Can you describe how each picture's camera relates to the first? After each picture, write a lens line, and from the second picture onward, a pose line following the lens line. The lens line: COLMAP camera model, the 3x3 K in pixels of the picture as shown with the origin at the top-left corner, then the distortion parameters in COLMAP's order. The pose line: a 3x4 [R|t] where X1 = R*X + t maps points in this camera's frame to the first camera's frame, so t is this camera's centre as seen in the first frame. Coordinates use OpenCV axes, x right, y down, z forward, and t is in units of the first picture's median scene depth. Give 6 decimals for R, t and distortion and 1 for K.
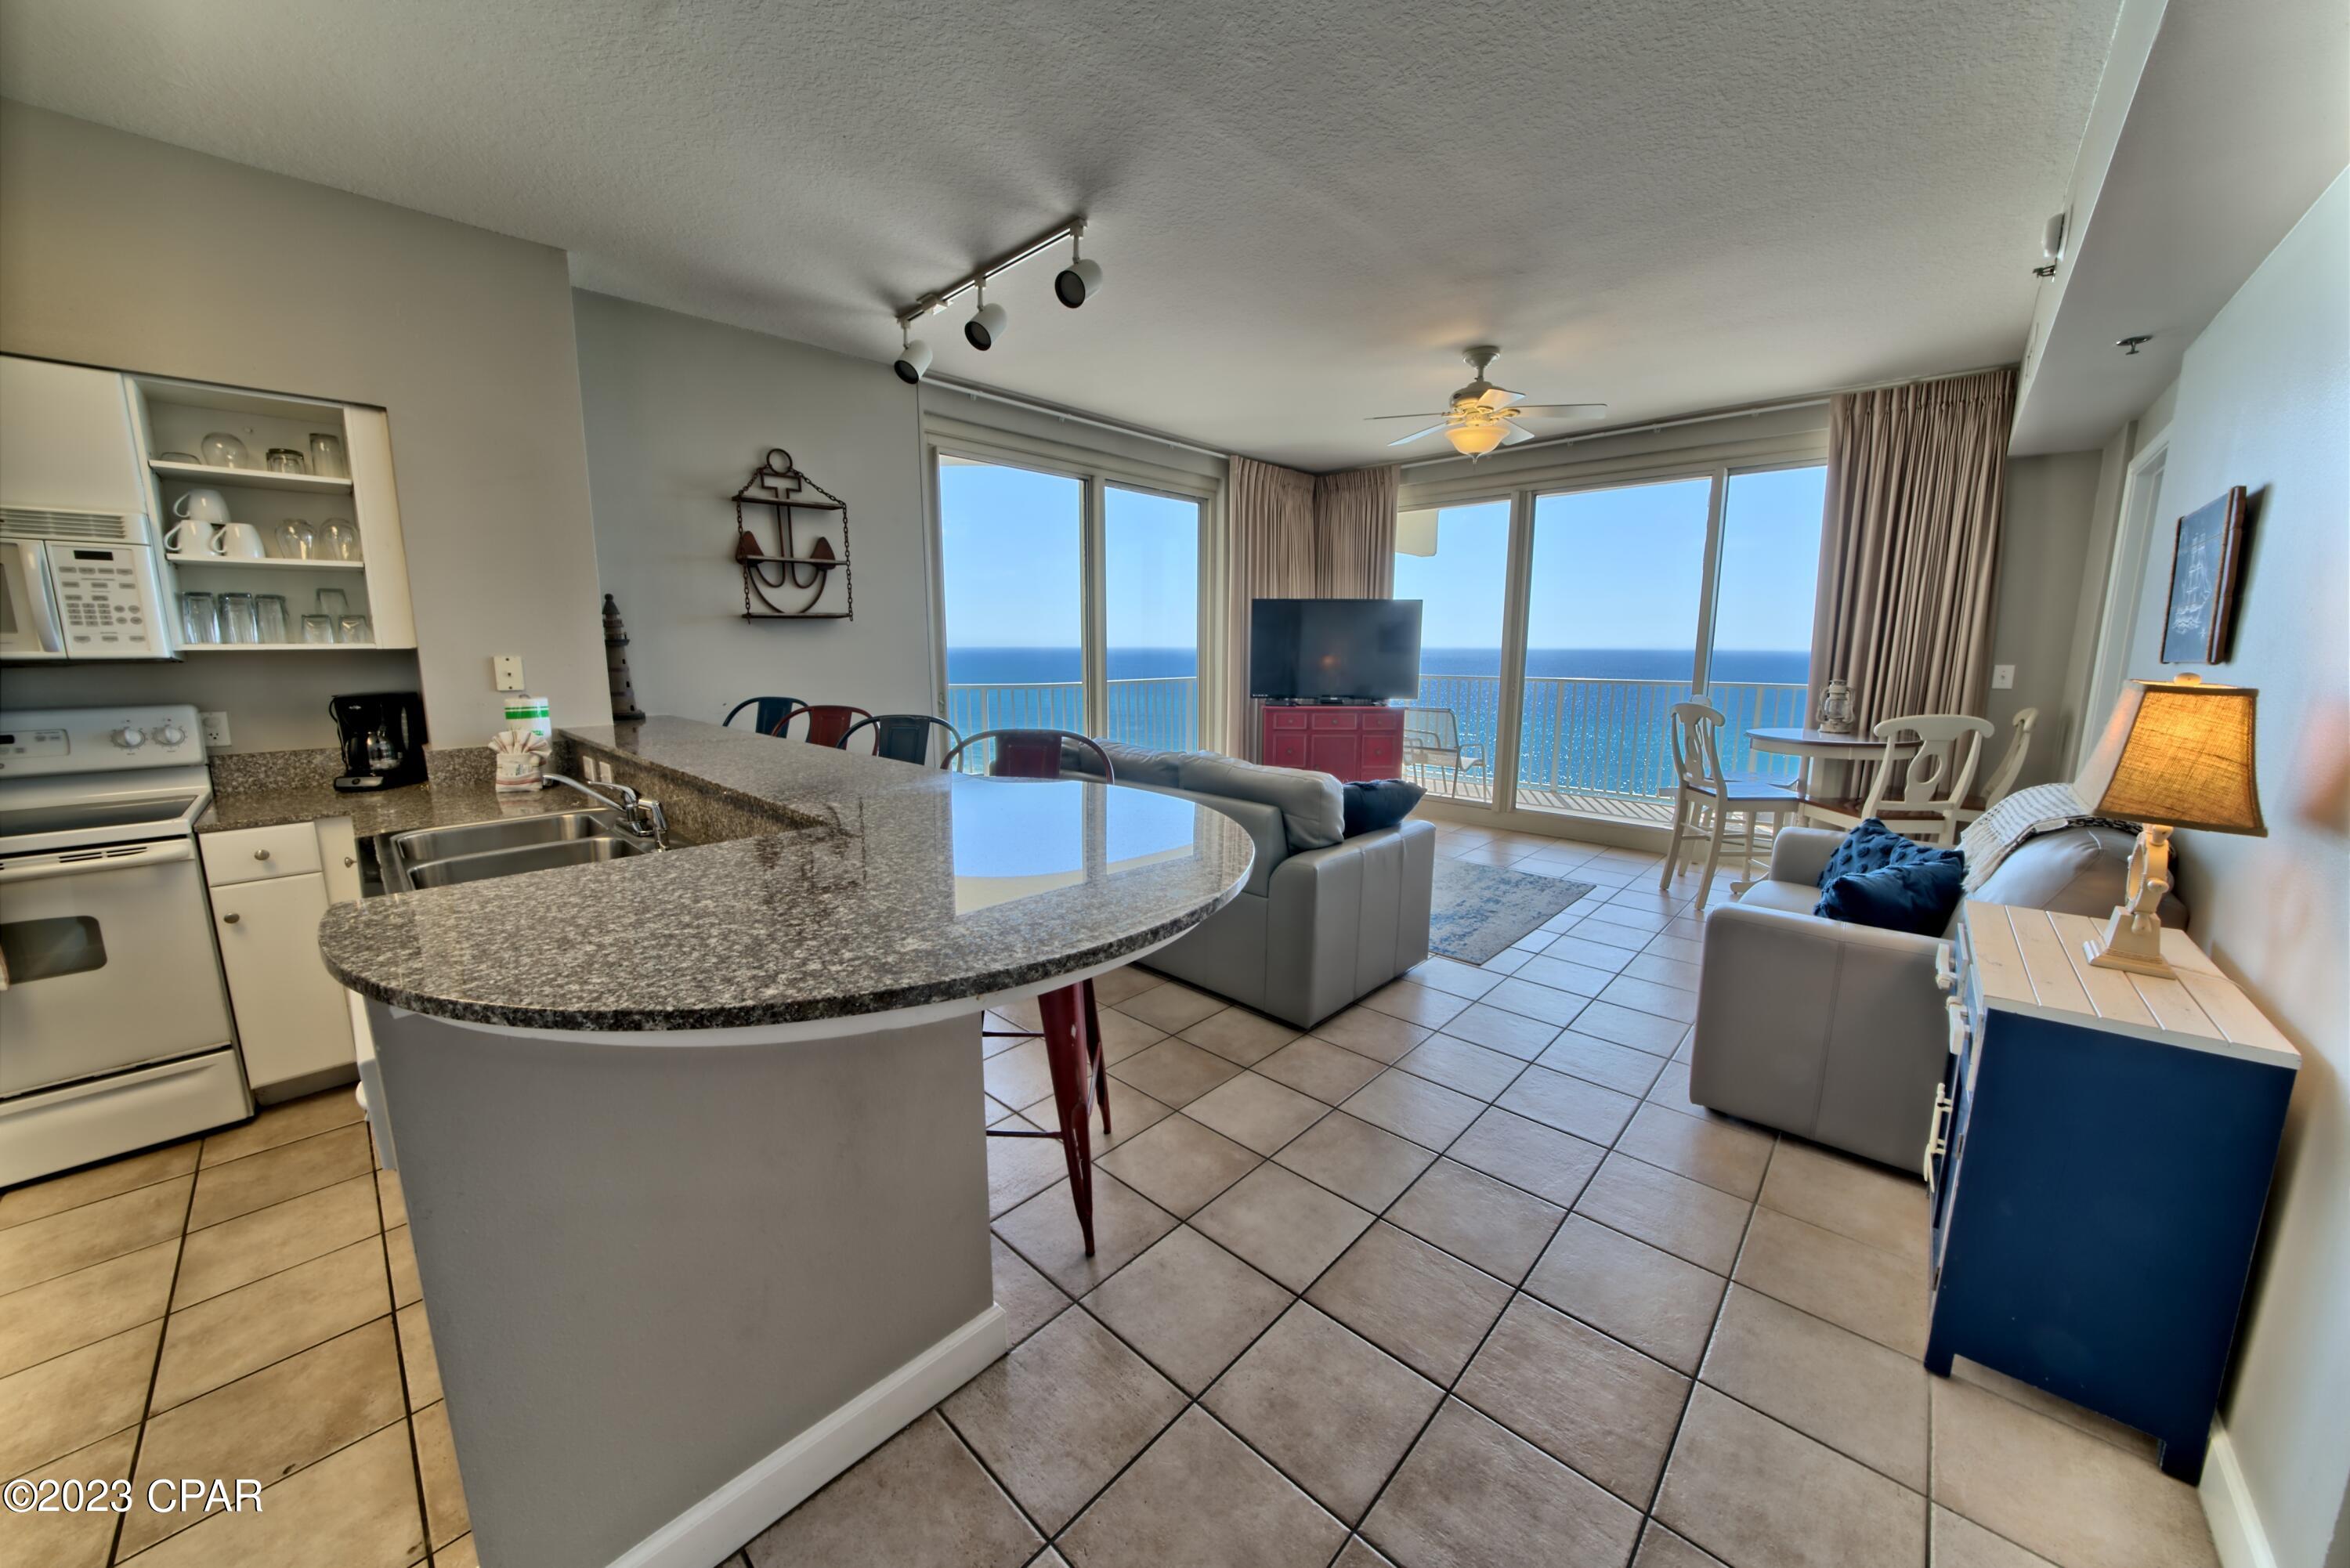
lens RADIAL K [[814.4, 0, 1181.9], [0, 814.4, 782.3], [0, 0, 1]] dist [-0.018796, -0.000024]
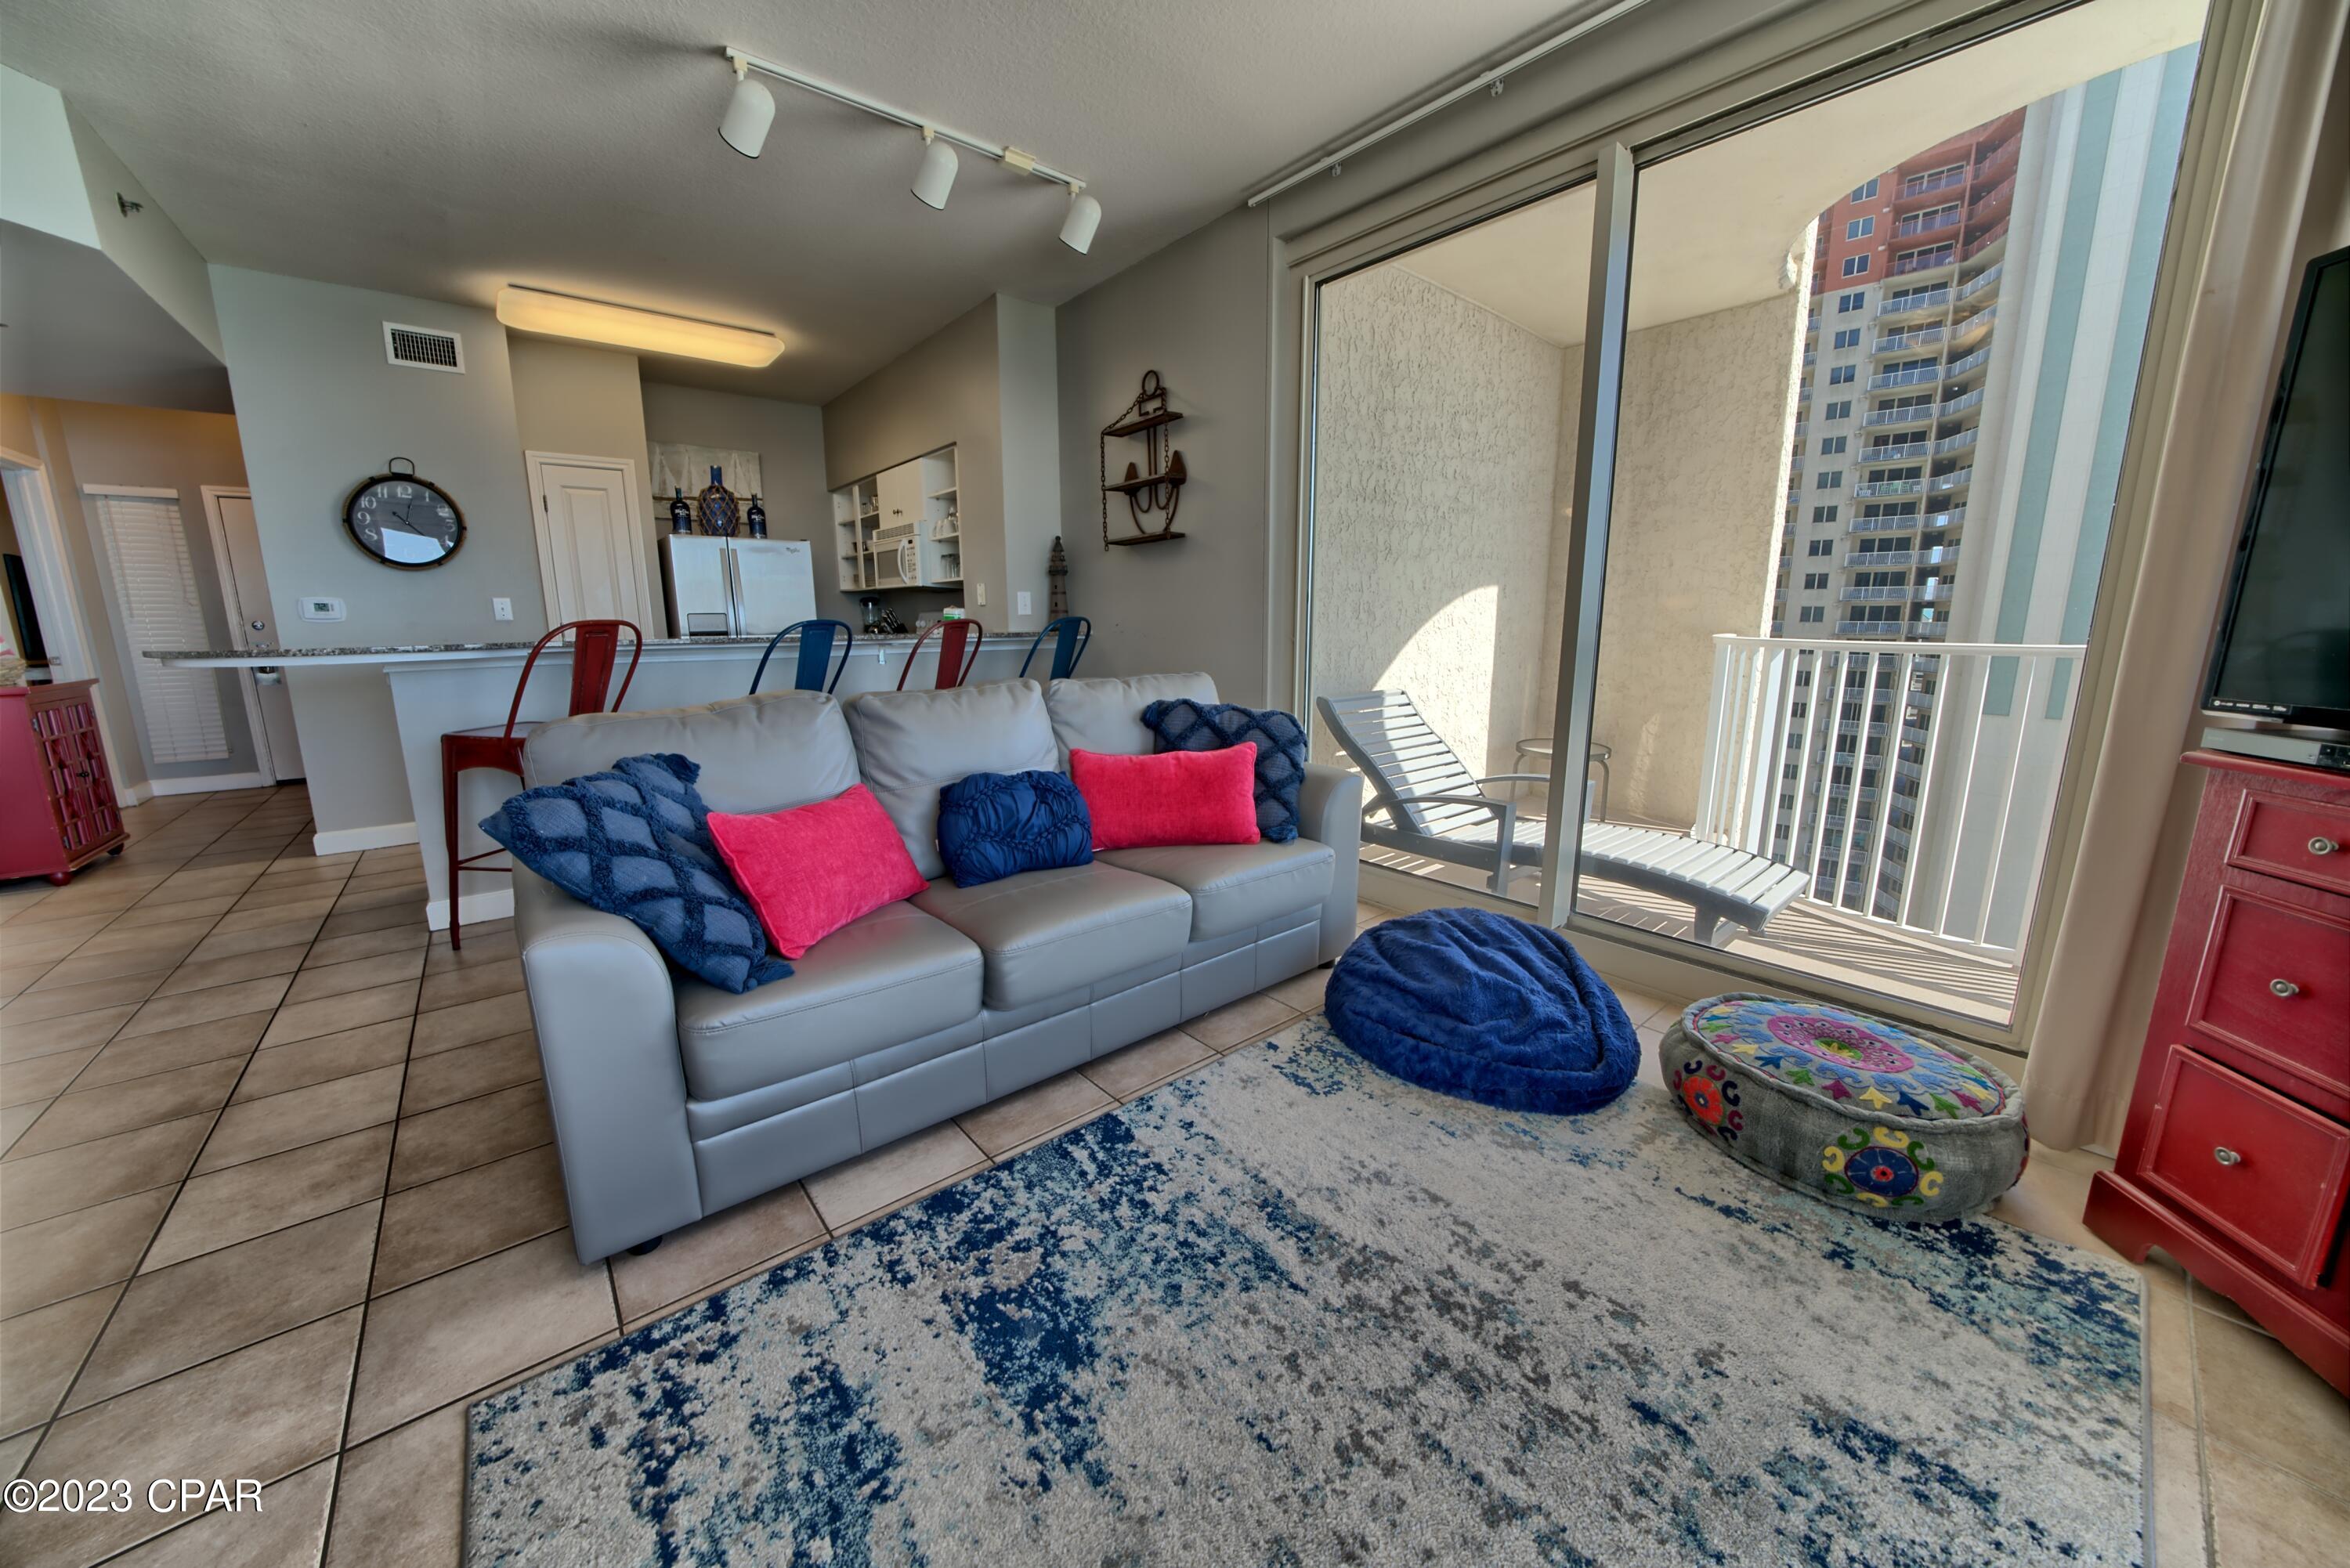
lens RADIAL K [[819.4, 0, 1177.6], [0, 819.4, 759.0], [0, 0, 1]] dist [-0.000018, -0.000008]
pose [[-0.127484, 0.175935, -0.976112, 0.548869], [-0.151884, 0.969072, 0.194502, -0.135227], [0.980142, 0.173052, -0.096820, 1.134309]]
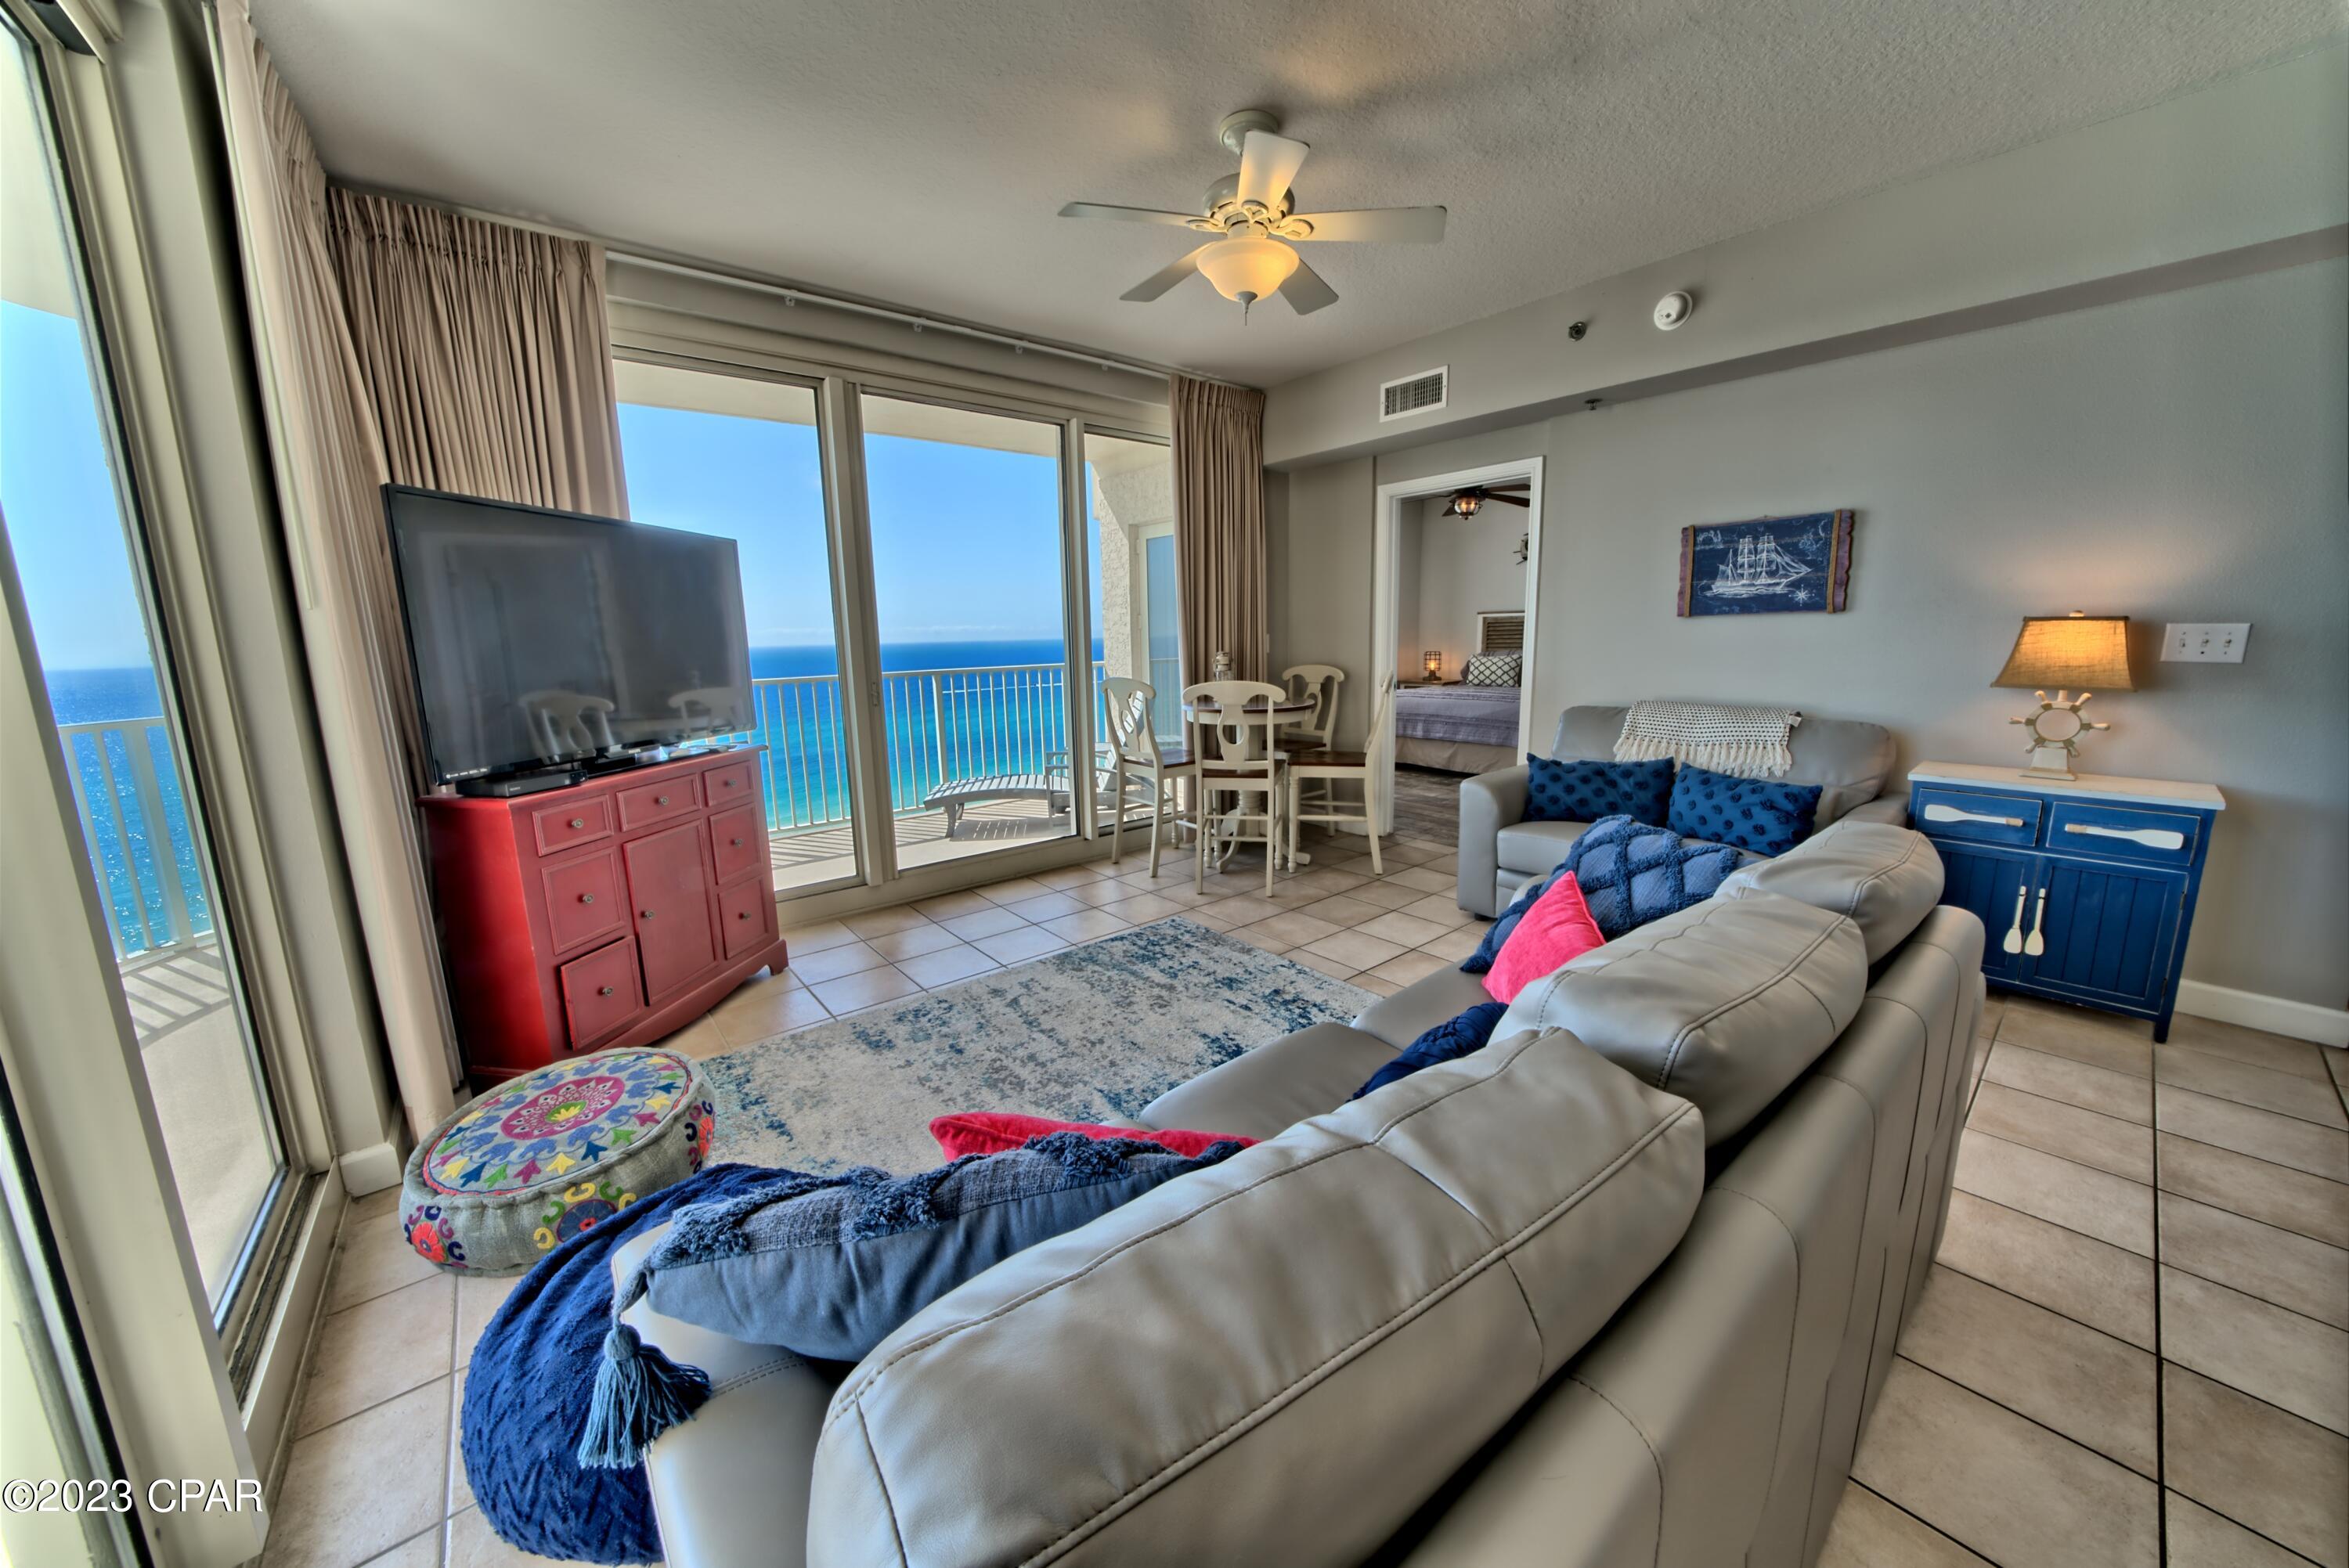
lens RADIAL K [[814.0, 0, 1181.4], [0, 814.0, 782.3], [0, 0, 1]] dist [-0.018796, -0.000024]
pose [[0.130833, -0.177611, 0.975365, -0.306776], [0.173592, 0.972727, 0.153846, -0.152482], [-0.976089, 0.149187, 0.158096, 1.002528]]
